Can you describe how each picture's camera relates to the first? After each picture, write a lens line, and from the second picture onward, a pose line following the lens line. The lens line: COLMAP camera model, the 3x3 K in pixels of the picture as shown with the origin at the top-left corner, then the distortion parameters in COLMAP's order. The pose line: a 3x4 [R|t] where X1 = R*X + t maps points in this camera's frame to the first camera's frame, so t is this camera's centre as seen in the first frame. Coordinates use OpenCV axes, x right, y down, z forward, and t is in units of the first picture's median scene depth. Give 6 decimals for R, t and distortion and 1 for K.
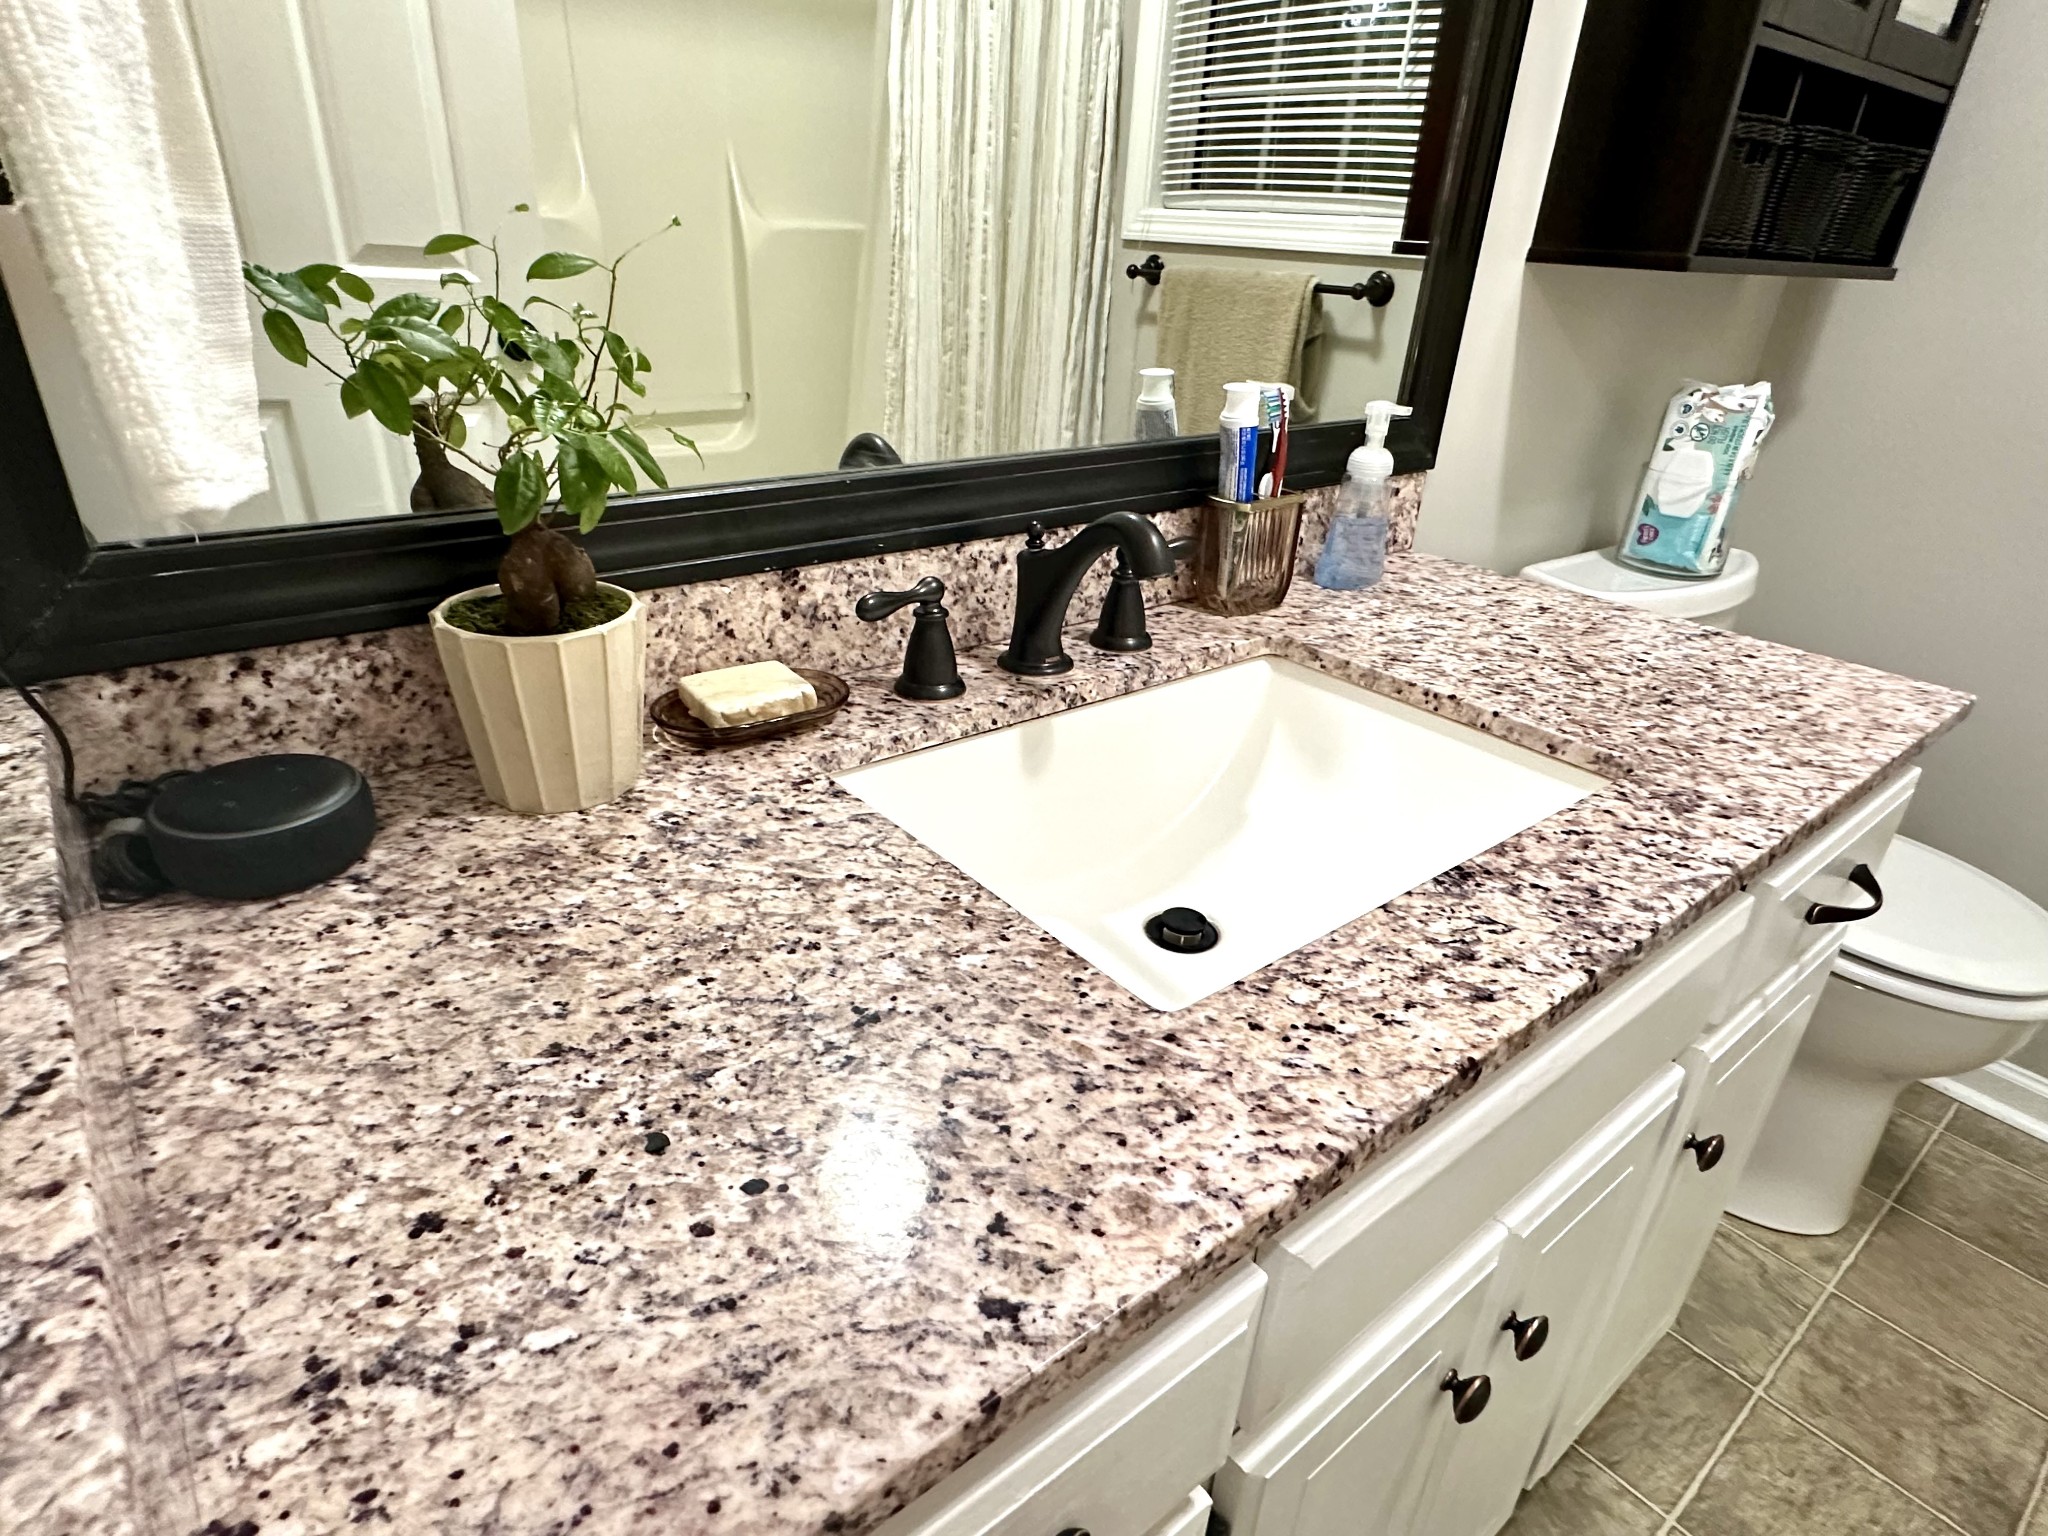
lens RADIAL K [[1134.4, 0, 1024.0], [0, 1134.4, 768.0], [0, 0, 1]] dist [-0.001669, -0.000627]
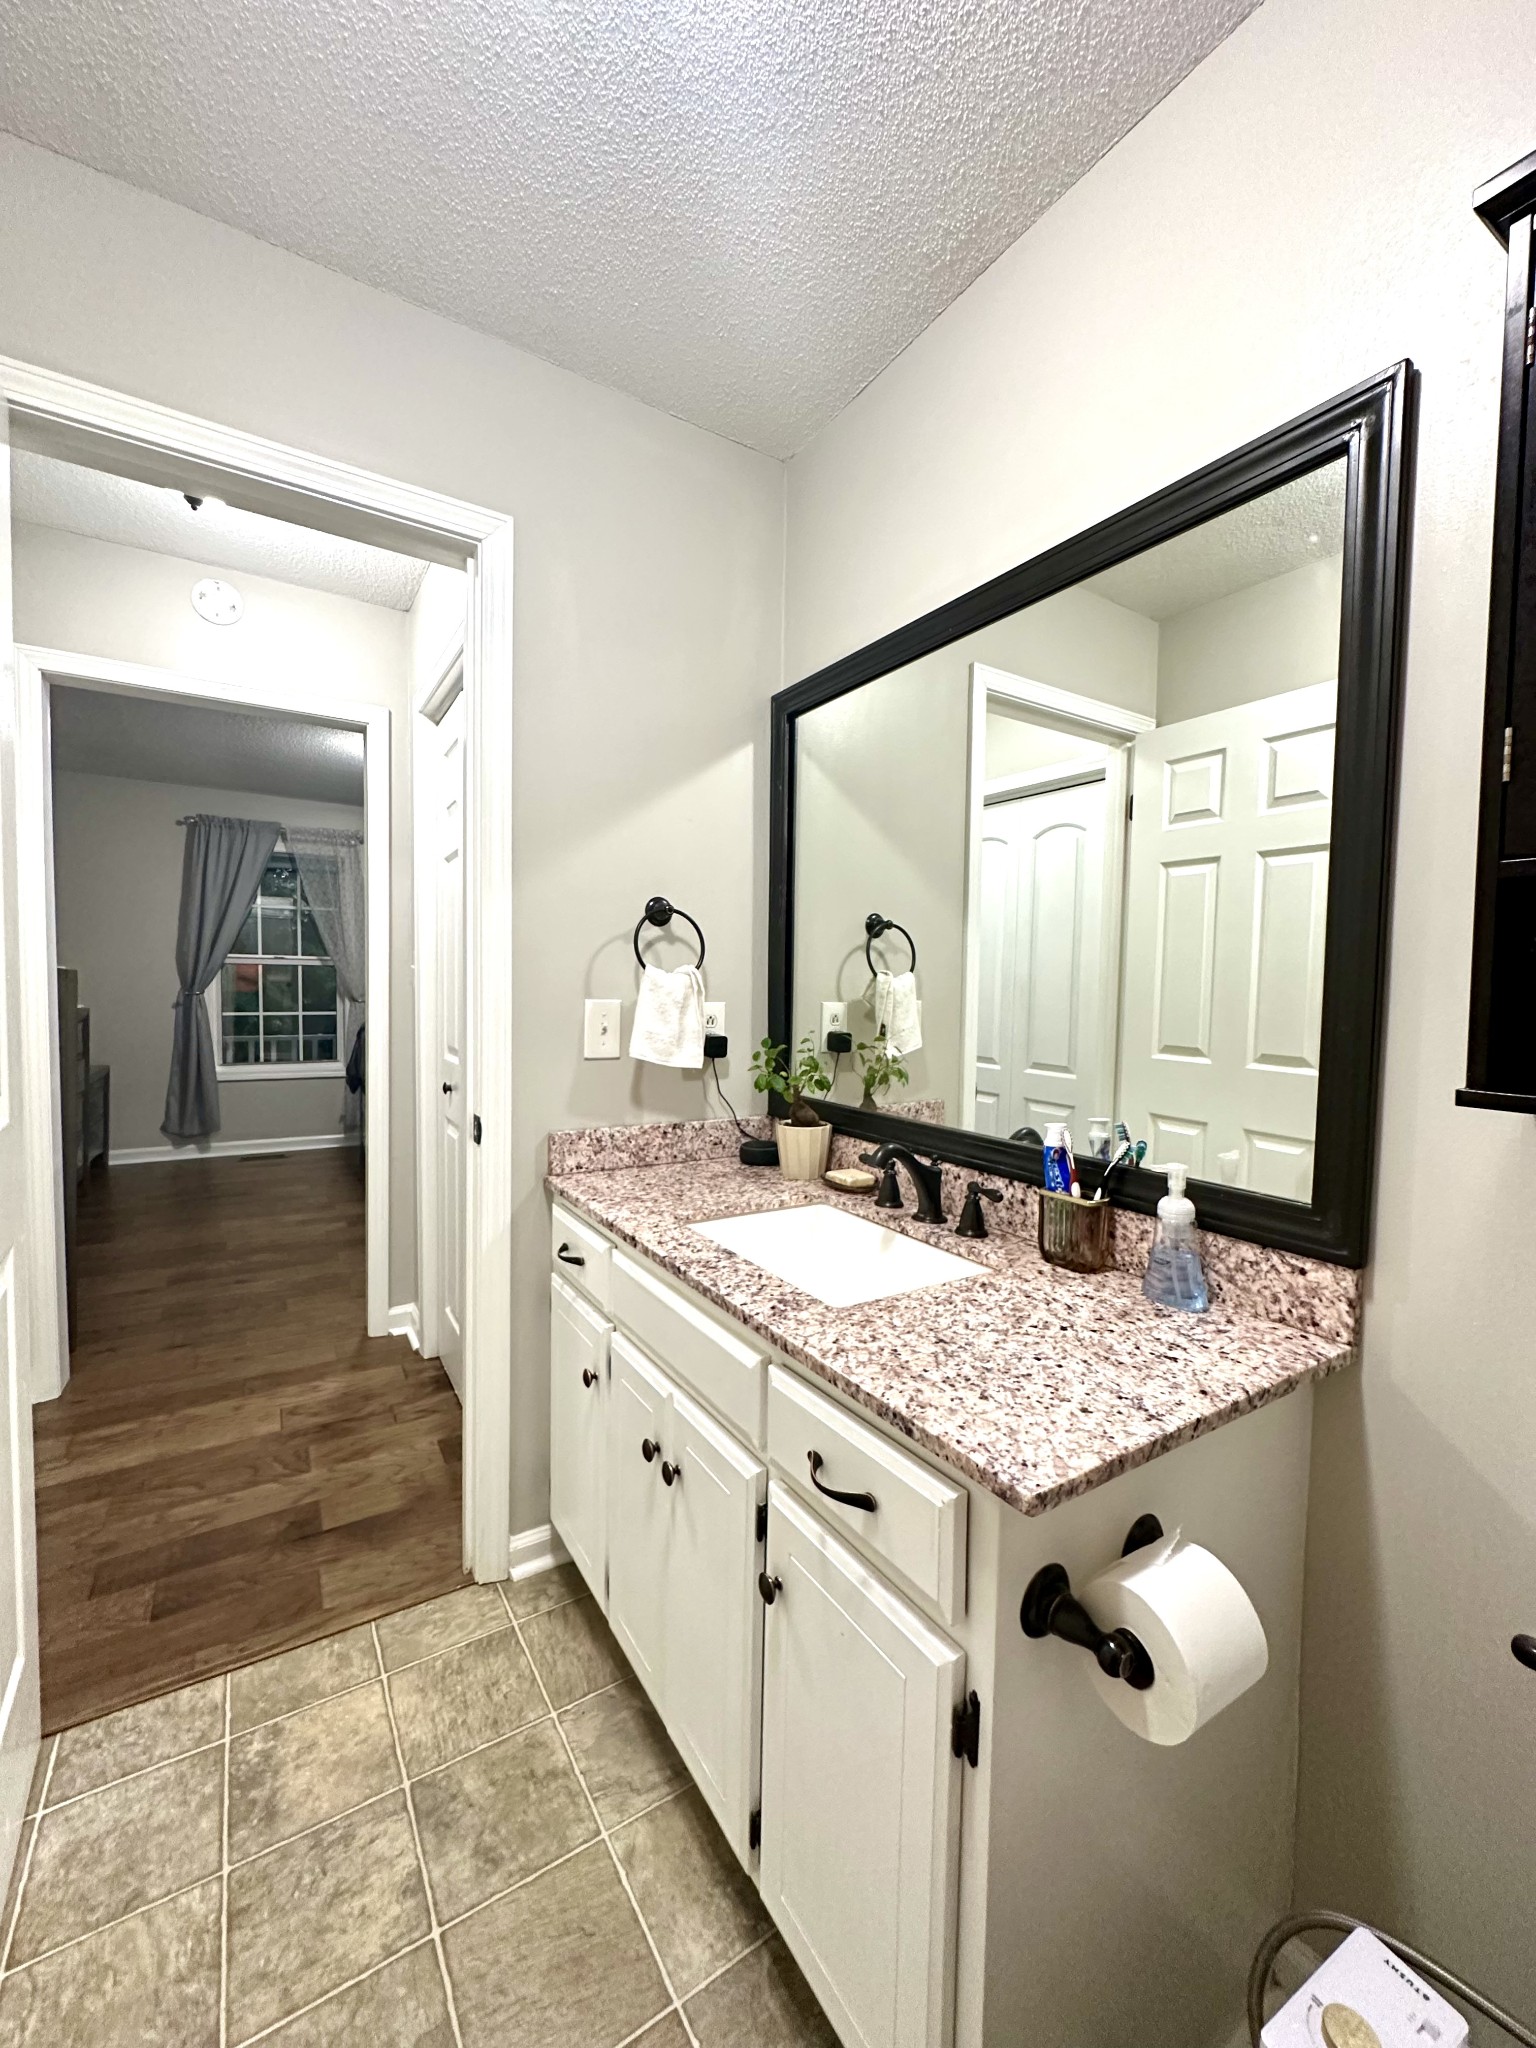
lens RADIAL K [[821.1, 0, 768.0], [0, 821.1, 1024.0], [0, 0, 1]] dist [-0.000876, -0.000448]
pose [[-0.114812, -0.005397, -0.993373, 1.593733], [-0.451182, 0.891178, 0.047305, -0.357997], [0.885016, 0.453623, -0.104753, 0.724765]]
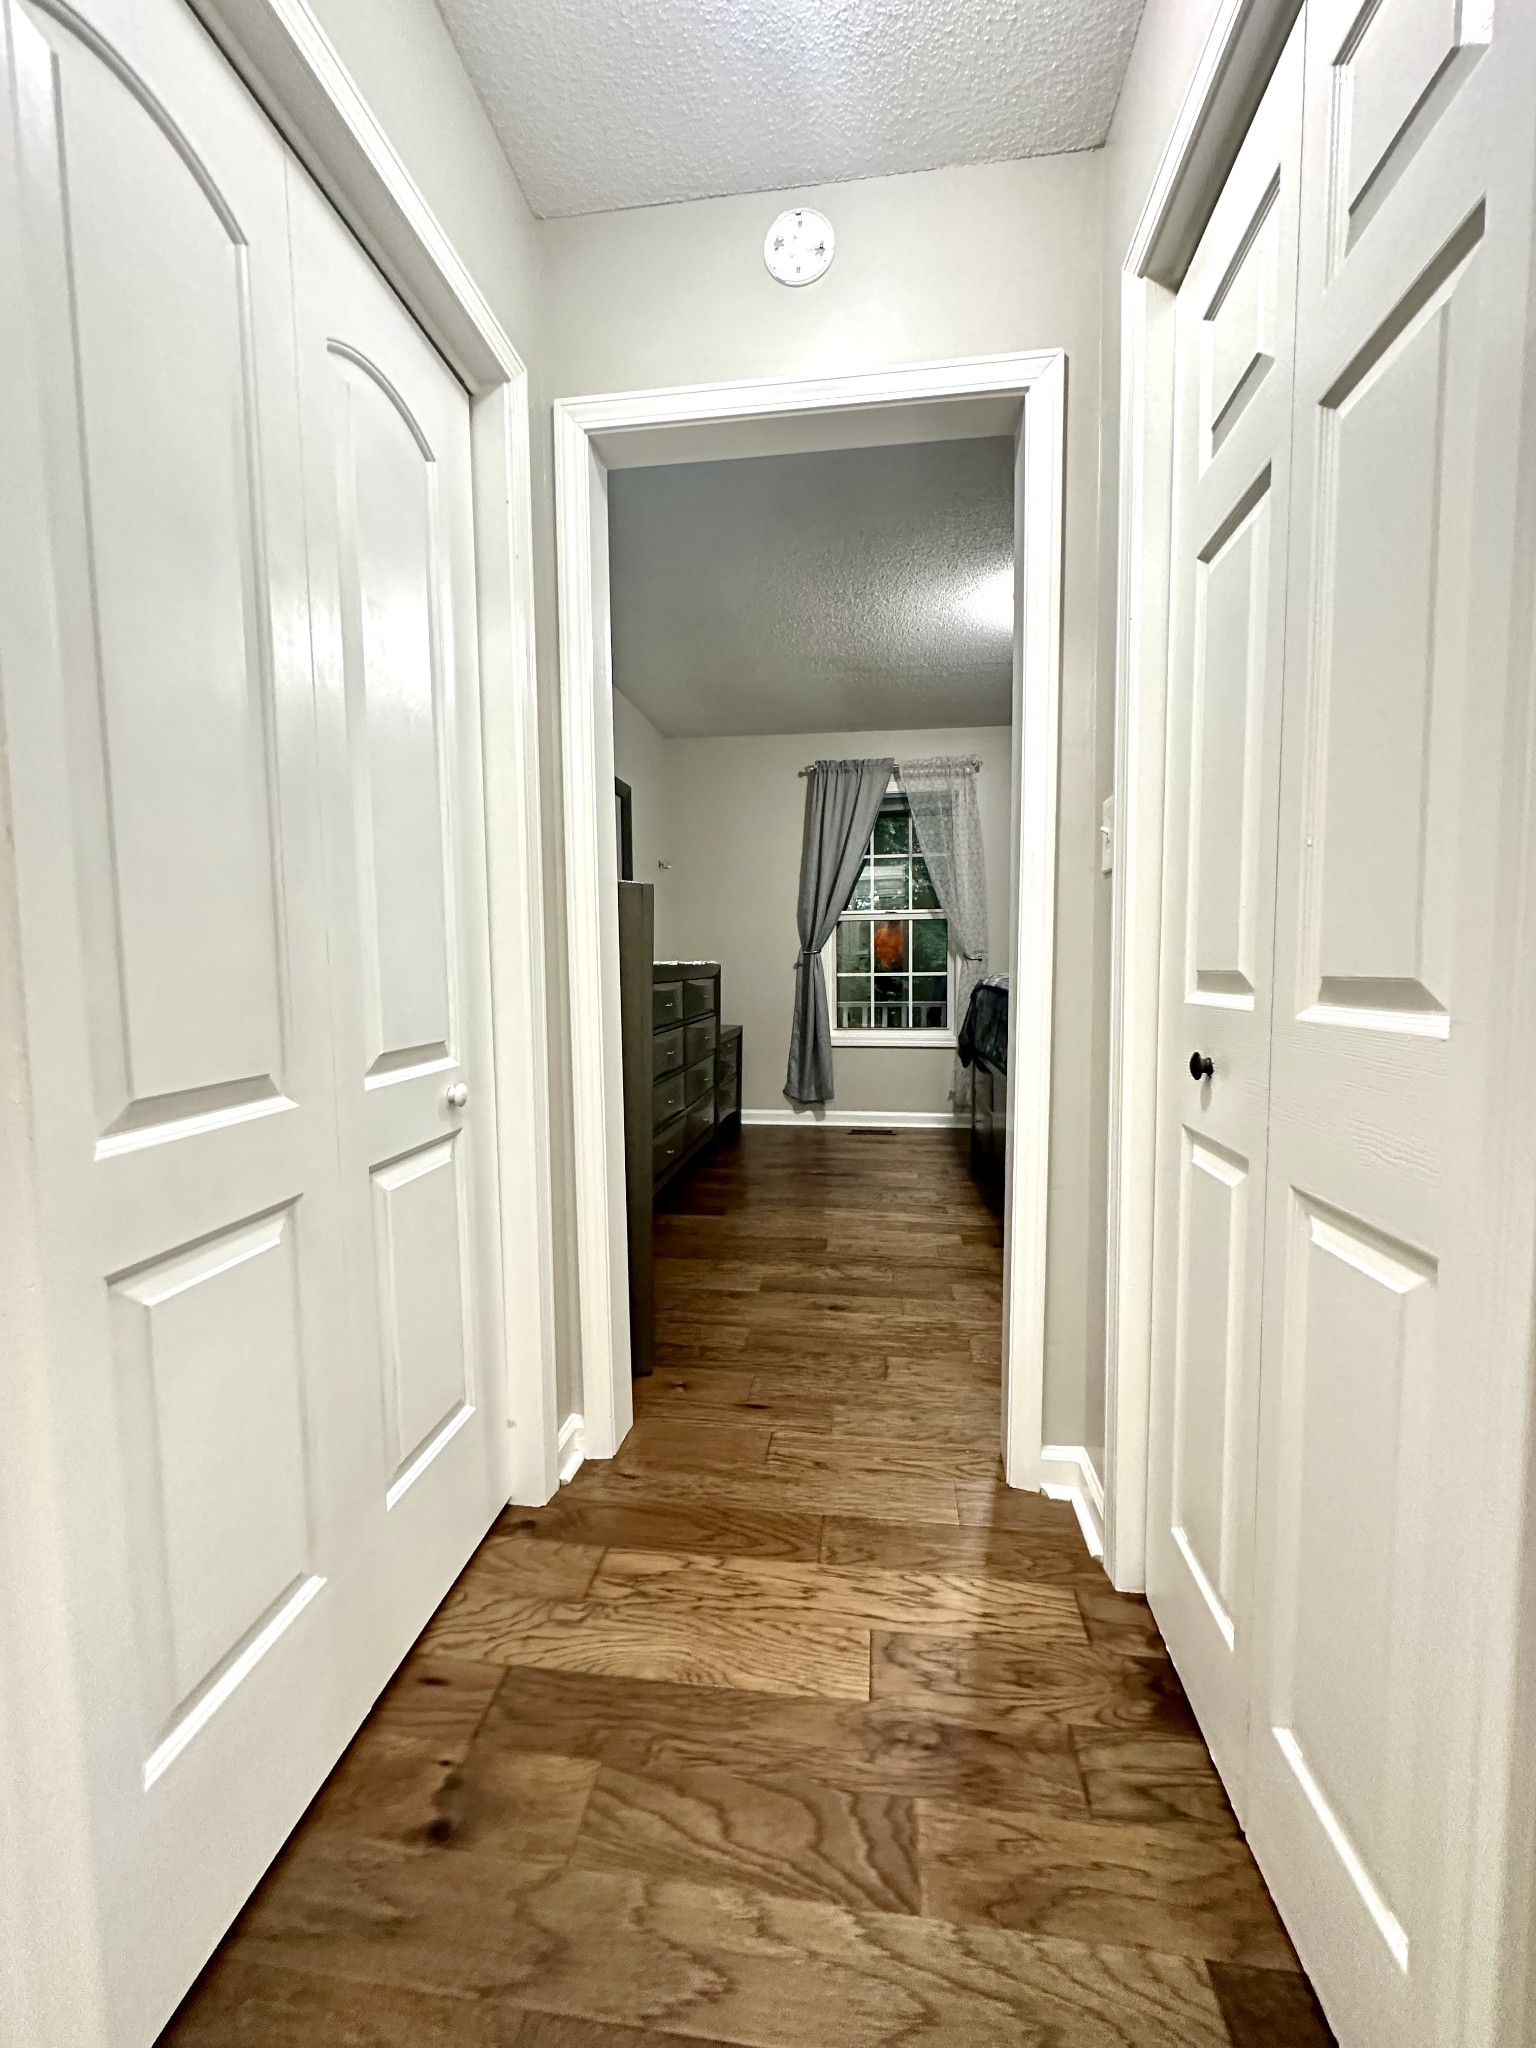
lens RADIAL K [[821.1, 0, 768.0], [0, 821.1, 1024.0], [0, 0, 1]] dist [-0.000876, -0.000448]
pose [[-0.720062, 0.007112, -0.693873, 1.090752], [-0.325211, 0.879871, 0.346504, -0.149739], [0.612983, 0.475159, -0.631249, 0.416280]]
